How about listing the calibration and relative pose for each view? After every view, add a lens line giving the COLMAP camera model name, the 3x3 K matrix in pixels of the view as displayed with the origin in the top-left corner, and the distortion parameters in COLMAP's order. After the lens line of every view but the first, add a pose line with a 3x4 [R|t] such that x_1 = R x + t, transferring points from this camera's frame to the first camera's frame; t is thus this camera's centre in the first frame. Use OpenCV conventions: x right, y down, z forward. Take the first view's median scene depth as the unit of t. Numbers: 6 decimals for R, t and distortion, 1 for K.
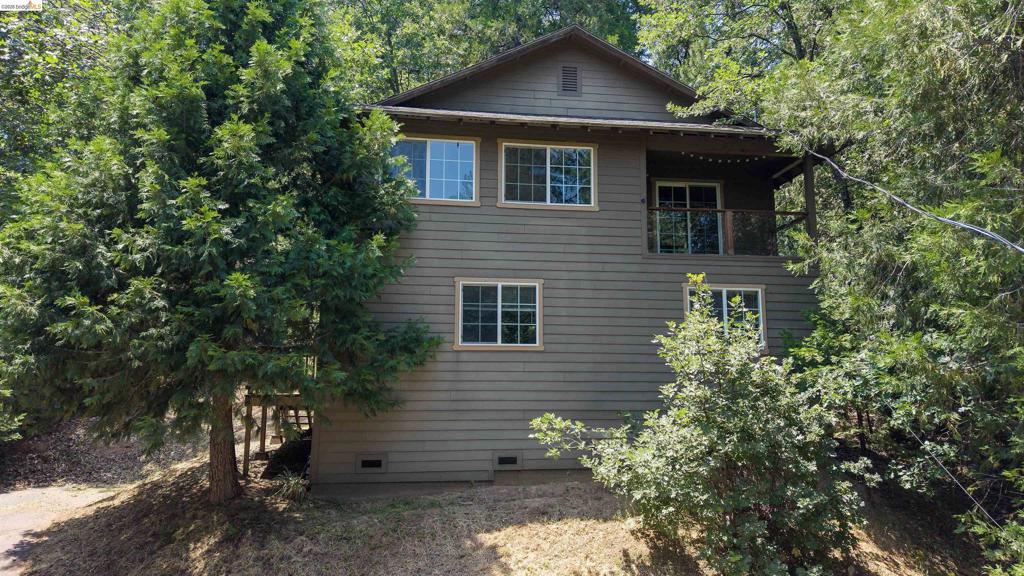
lens RADIAL K [[688.4, 0, 512.0], [0, 688.4, 288.0], [0, 0, 1]] dist [0.092118, 0.000099]
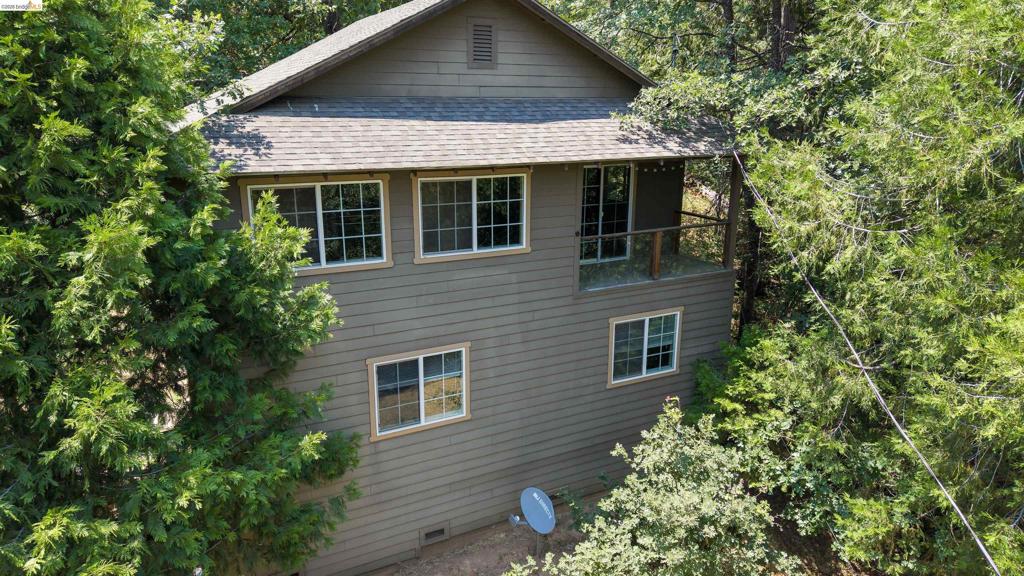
lens RADIAL K [[688.4, 0, 512.0], [0, 688.4, 288.0], [0, 0, 1]] dist [0.092118, 0.000099]
pose [[0.940830, -0.088336, 0.327163, -0.177382], [-0.053456, 0.914654, 0.400687, -0.415784], [-0.334636, -0.394467, 0.855812, 0.284402]]
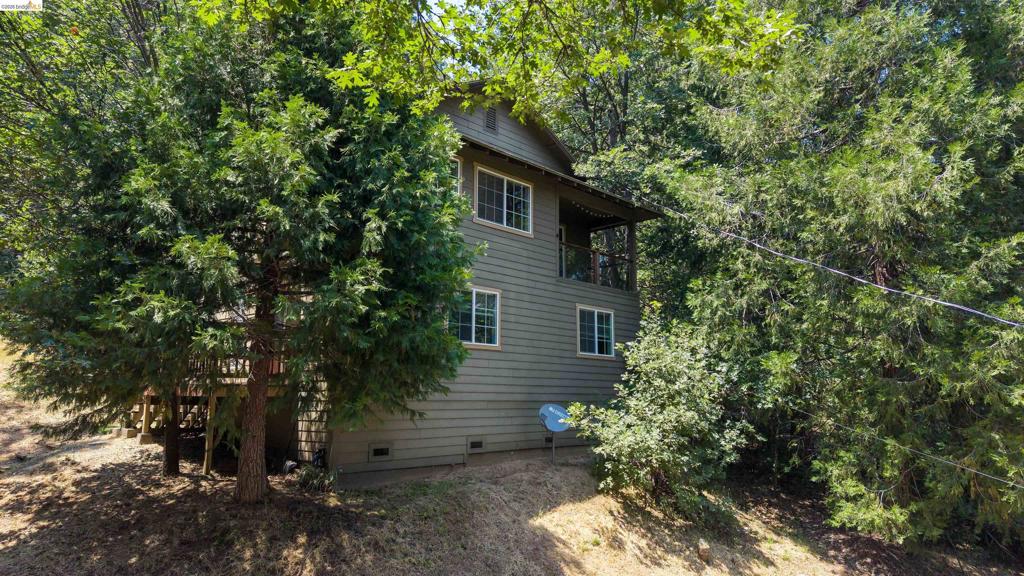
lens RADIAL K [[688.4, 0, 512.0], [0, 688.4, 288.0], [0, 0, 1]] dist [0.092118, 0.000099]
pose [[0.772080, 0.102859, 0.627147, -0.678223], [-0.096566, 0.994345, -0.044202, 0.034745], [-0.628146, -0.026434, 0.777646, 0.076092]]
